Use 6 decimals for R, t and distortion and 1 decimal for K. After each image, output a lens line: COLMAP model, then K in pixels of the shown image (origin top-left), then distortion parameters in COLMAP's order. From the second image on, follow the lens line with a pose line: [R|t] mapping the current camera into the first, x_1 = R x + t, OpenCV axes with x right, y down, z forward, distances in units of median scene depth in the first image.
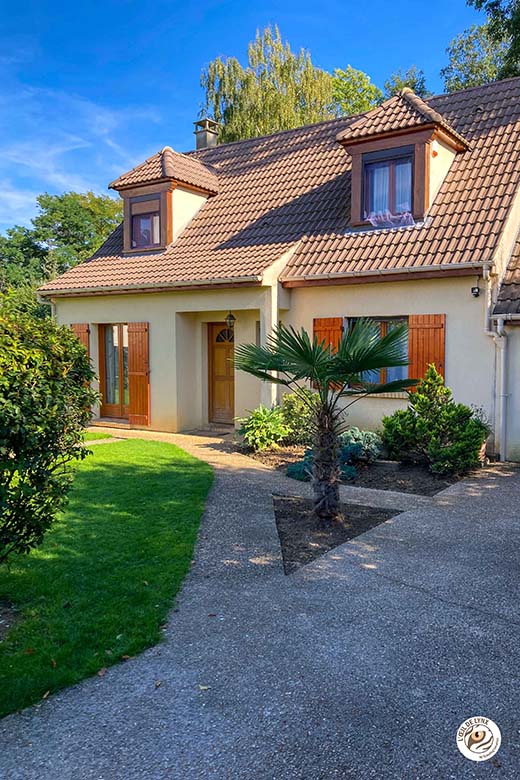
lens RADIAL K [[643.5, 0, 260.0], [0, 643.5, 390.0], [0, 0, 1]] dist [0.018684, 0.000458]
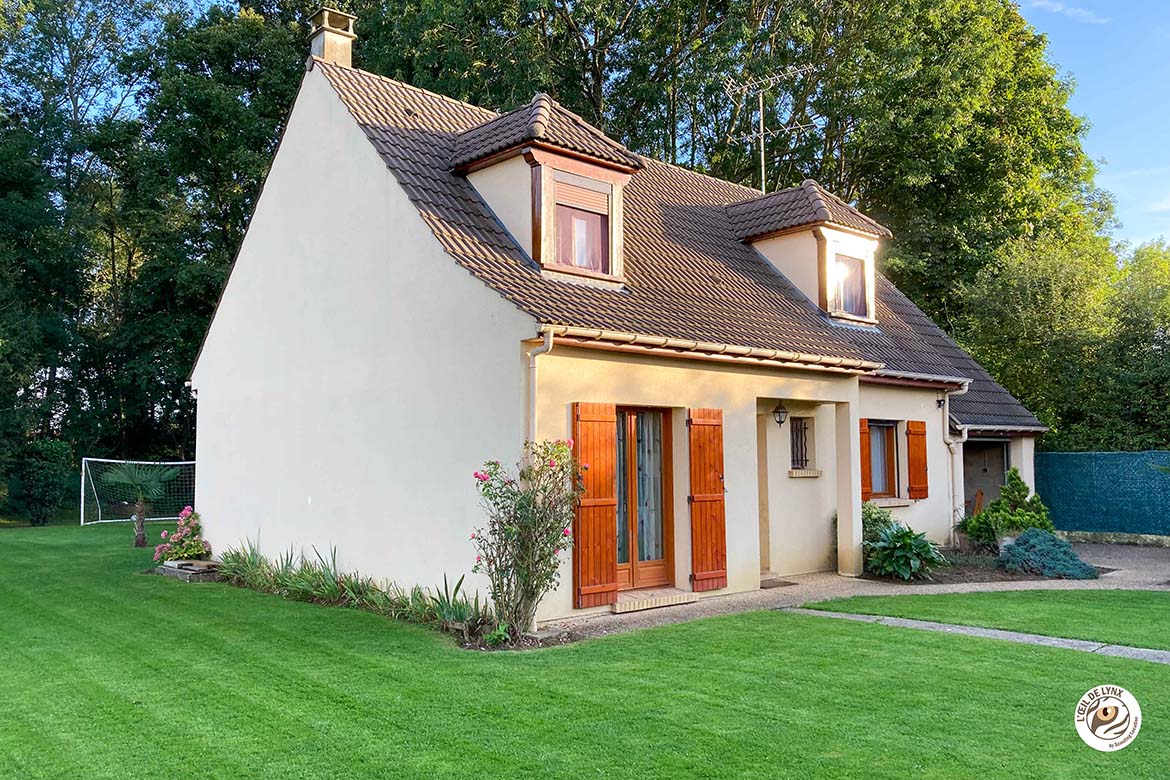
lens RADIAL K [[965.3, 0, 585.0], [0, 965.3, 390.0], [0, 0, 1]] dist [0.018684, 0.000458]
pose [[0.227303, 0.058823, 0.972046, -1.098948], [0.051830, 0.996028, -0.072394, -0.065898], [-0.972444, 0.066836, 0.223351, 0.940883]]
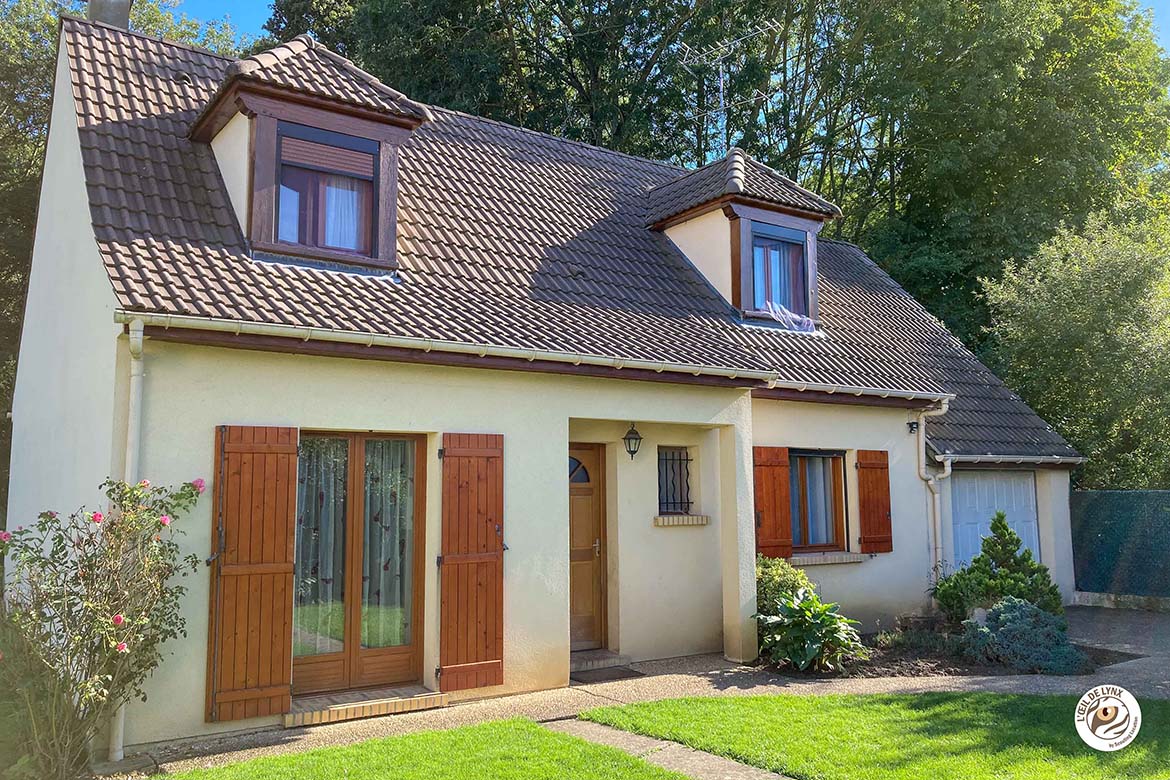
lens RADIAL K [[965.3, 0, 585.0], [0, 965.3, 390.0], [0, 0, 1]] dist [0.018684, 0.000458]
pose [[0.359473, 0.090610, 0.928746, -0.778257], [0.054226, 0.991564, -0.117727, -0.056451], [-0.931579, 0.092682, 0.351527, 0.730498]]
